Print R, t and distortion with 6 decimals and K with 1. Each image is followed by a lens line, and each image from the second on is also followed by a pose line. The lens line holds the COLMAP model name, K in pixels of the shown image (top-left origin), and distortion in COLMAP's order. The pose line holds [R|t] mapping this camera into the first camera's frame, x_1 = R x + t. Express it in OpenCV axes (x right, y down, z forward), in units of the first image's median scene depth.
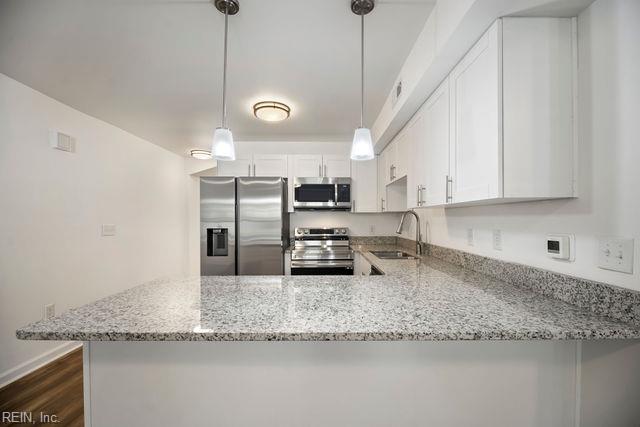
lens RADIAL K [[275.2, 0, 320.0], [0, 275.2, 213.5], [0, 0, 1]] dist [0.001117, -0.000011]
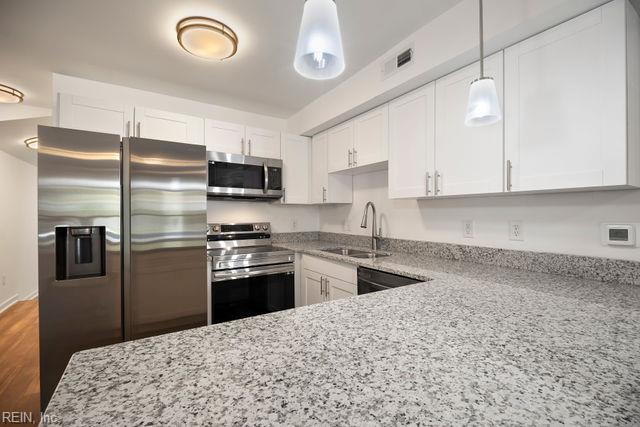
lens RADIAL K [[290.9, 0, 320.0], [0, 290.9, 213.5], [0, 0, 1]] dist [-0.000542, -0.000220]
pose [[0.846882, -0.001181, 0.531780, -0.249958], [-0.009618, 0.999800, 0.017537, 0.009821], [-0.531694, -0.019966, 0.846701, 0.228532]]
